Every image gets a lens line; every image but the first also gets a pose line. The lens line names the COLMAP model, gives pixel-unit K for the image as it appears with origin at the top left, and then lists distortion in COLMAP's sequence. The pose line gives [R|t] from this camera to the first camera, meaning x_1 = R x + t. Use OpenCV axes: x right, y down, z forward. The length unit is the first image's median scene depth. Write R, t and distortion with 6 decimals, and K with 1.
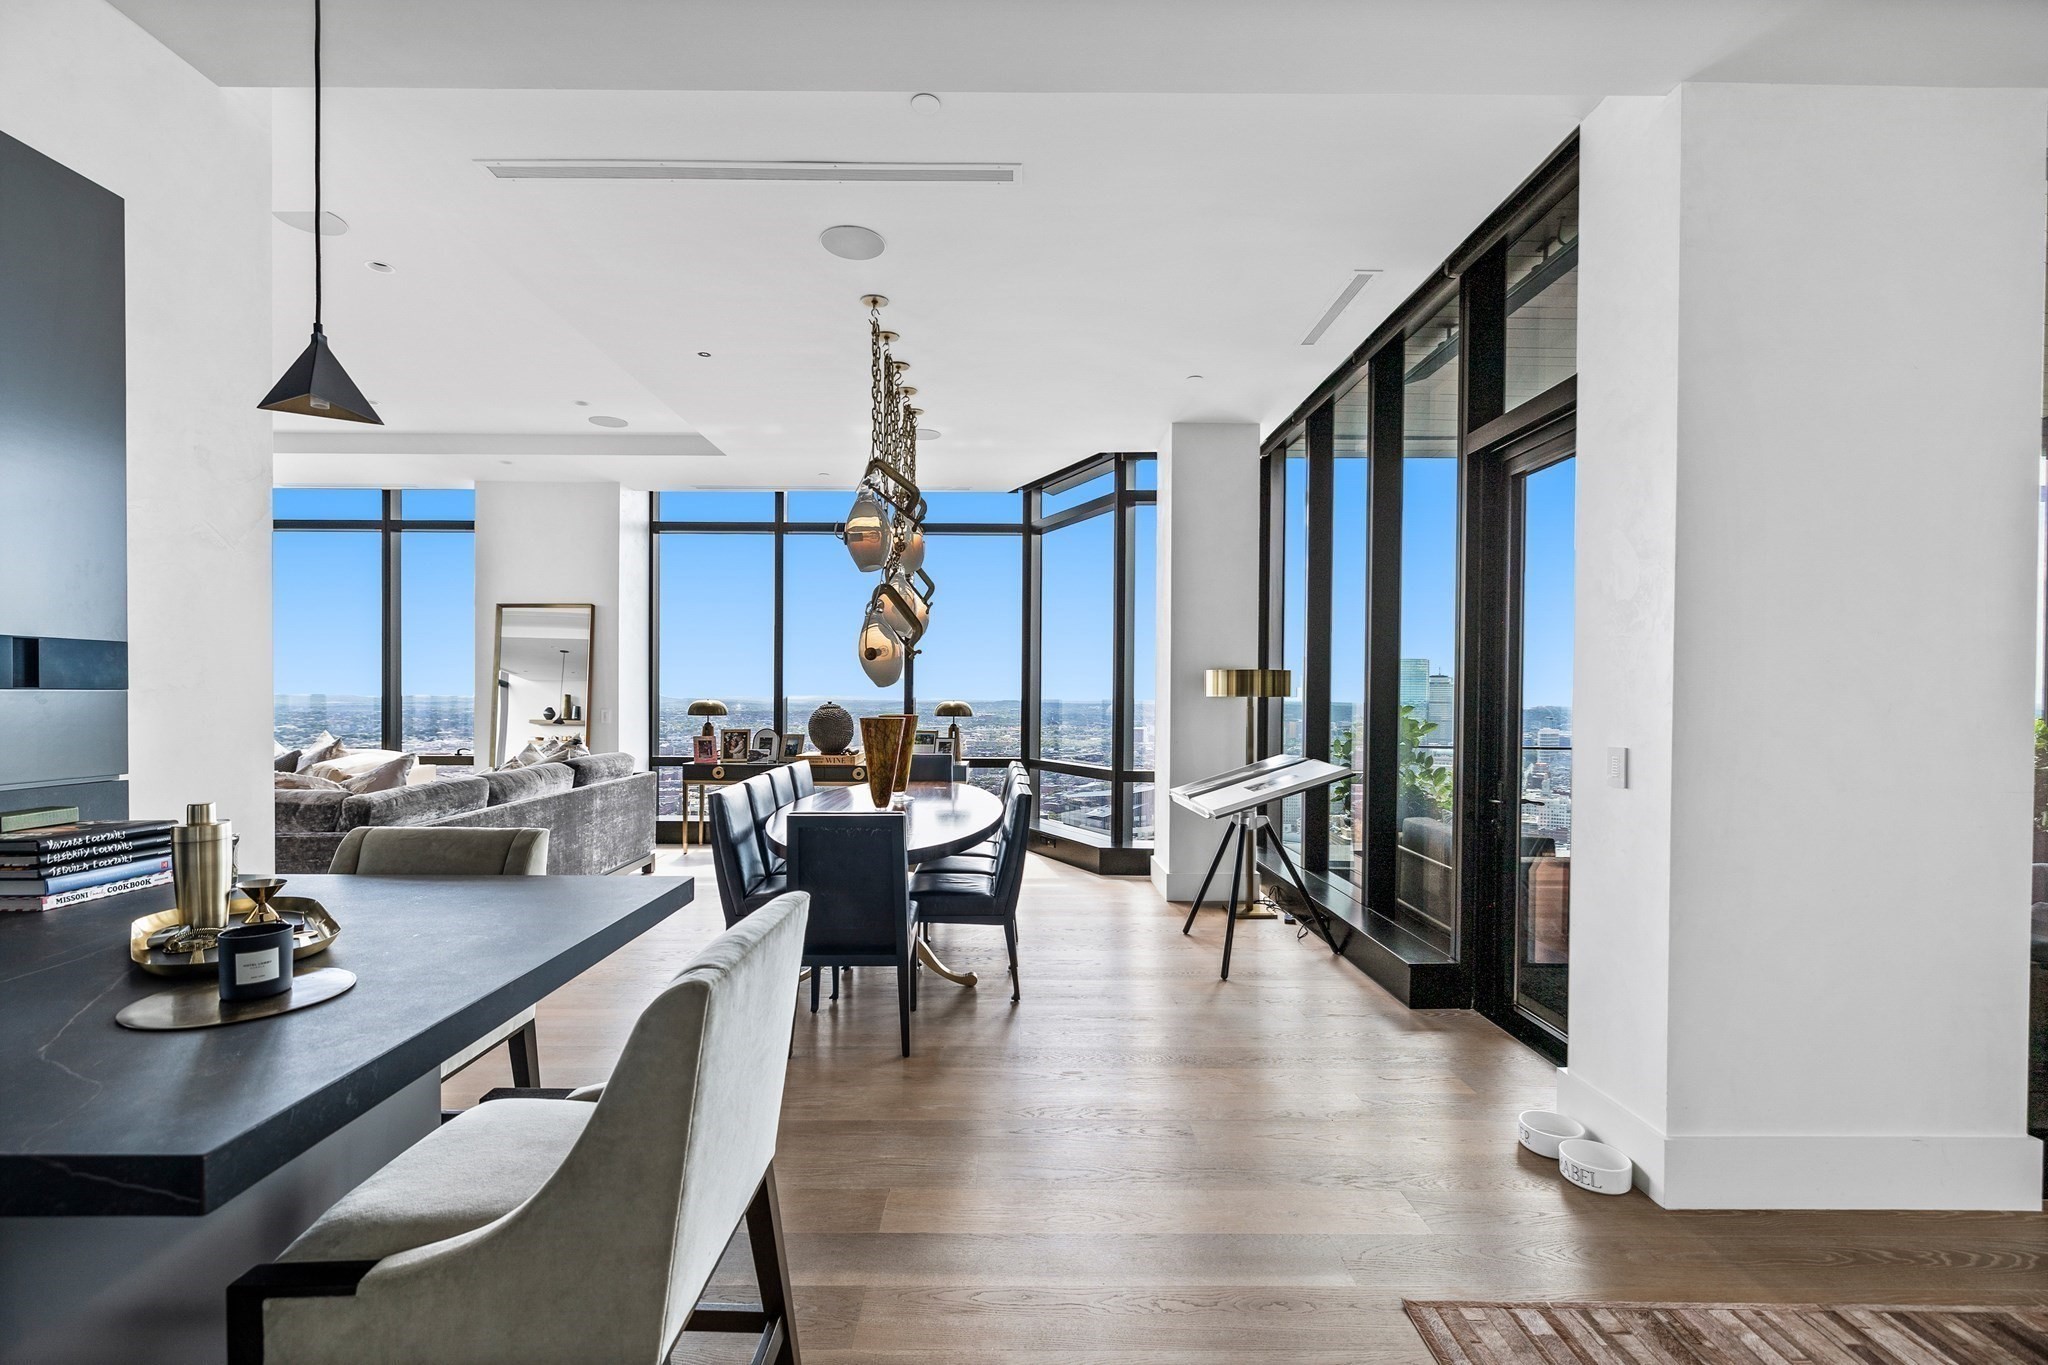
lens RADIAL K [[893.0, 0, 1019.0], [0, 893.0, 701.5], [0, 0, 1]] dist [0.001555, 0.000023]
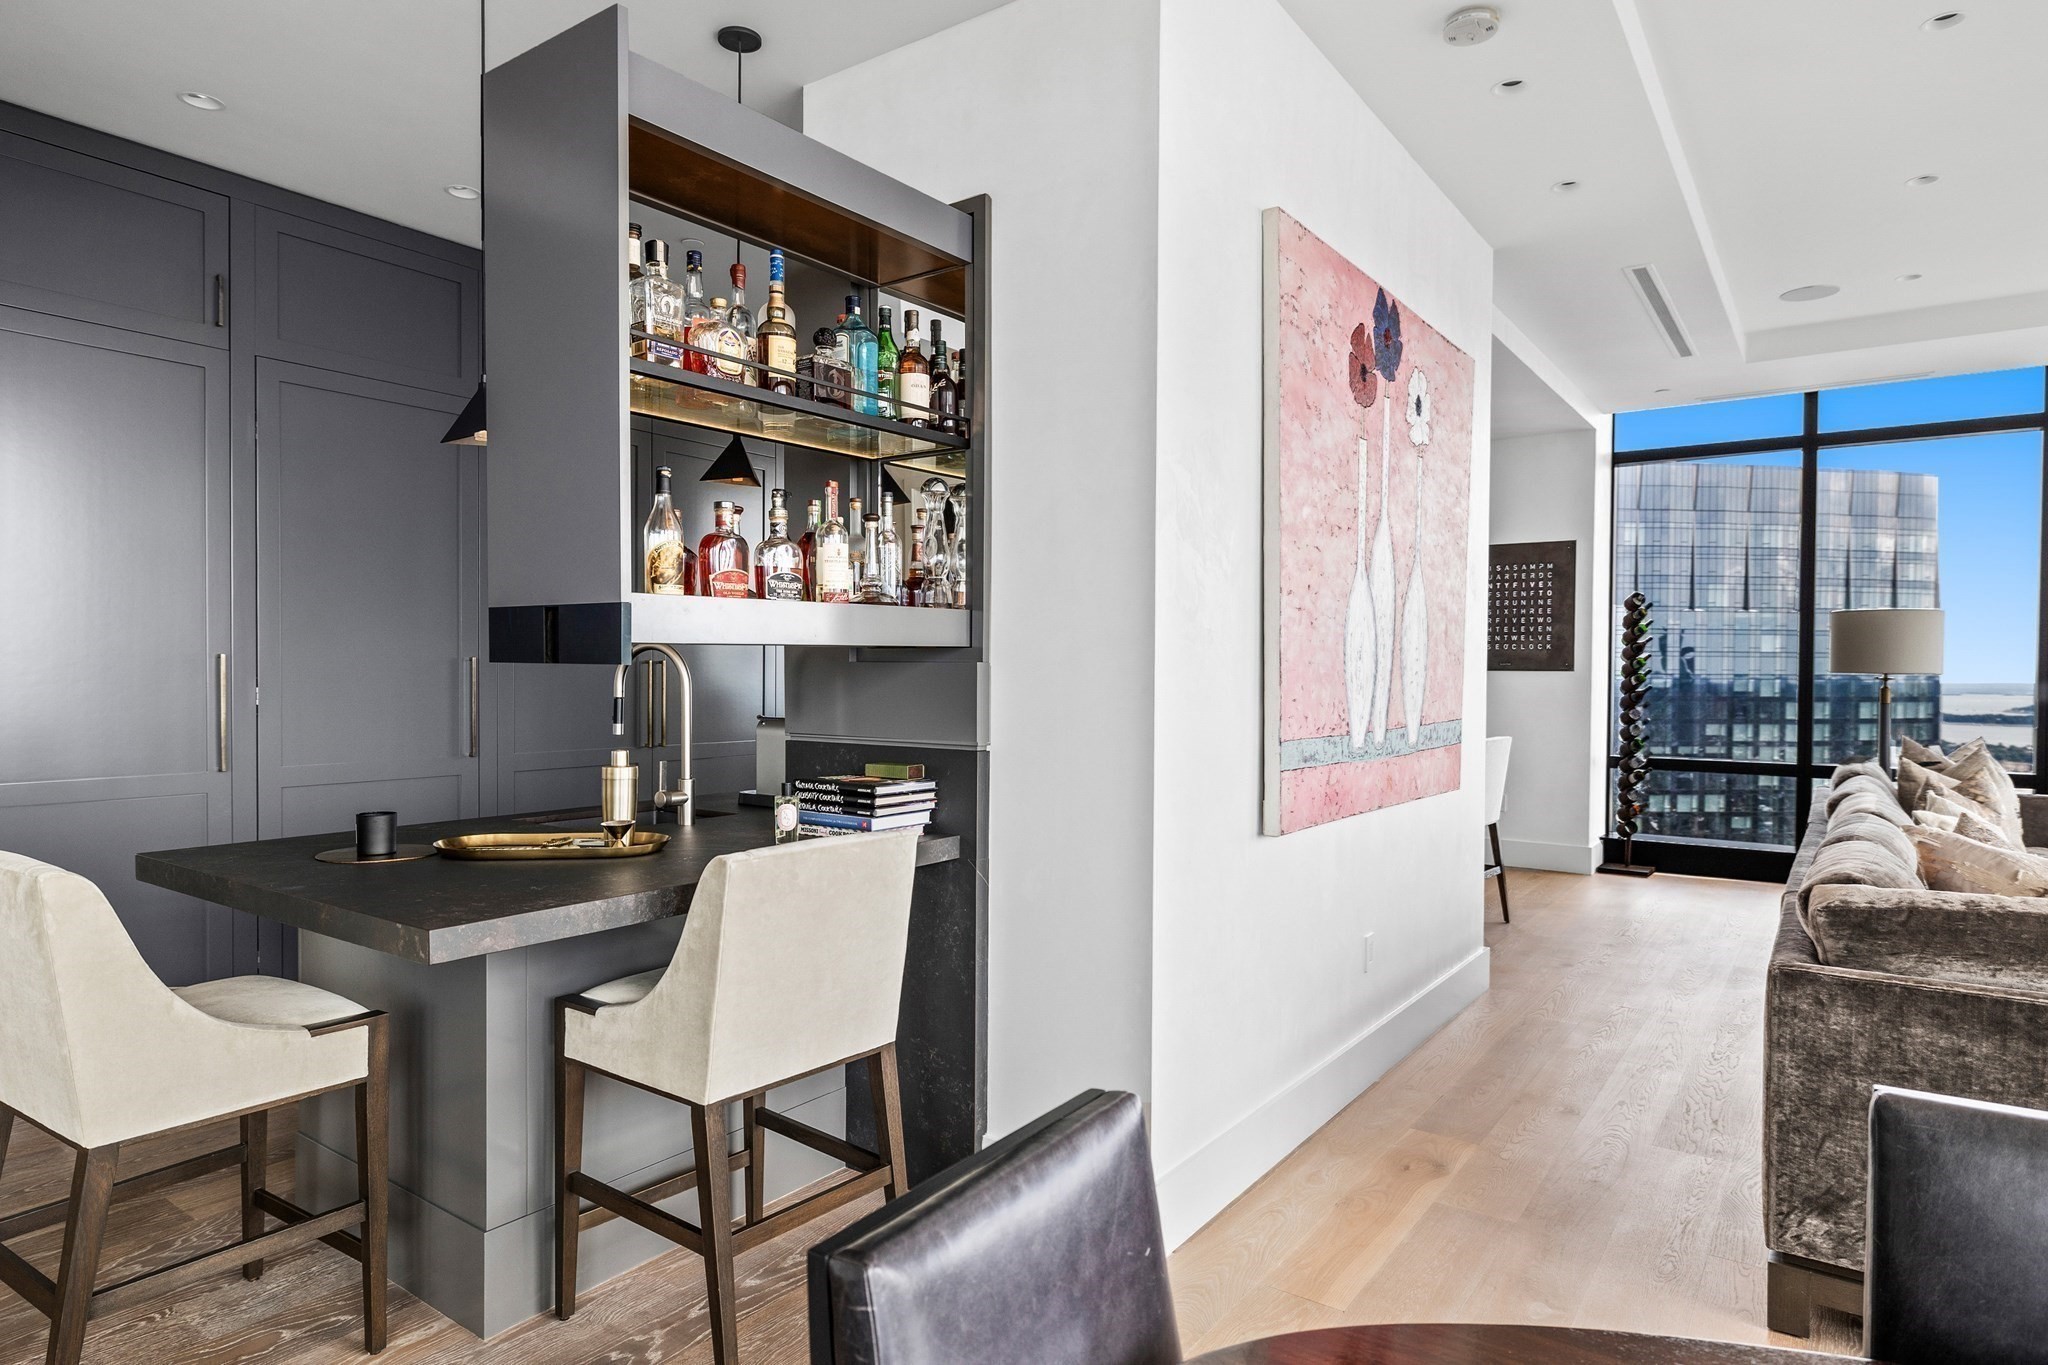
lens RADIAL K [[1185.4, 0, 996.1], [0, 1185.4, 686.1], [0, 0, 1]] dist [-0.002032, -0.000208]
pose [[-0.594074, 0.003164, -0.804404, 0.046526], [-0.017166, 0.999715, 0.016609, -0.005623], [0.804227, 0.023676, -0.593850, 0.818684]]
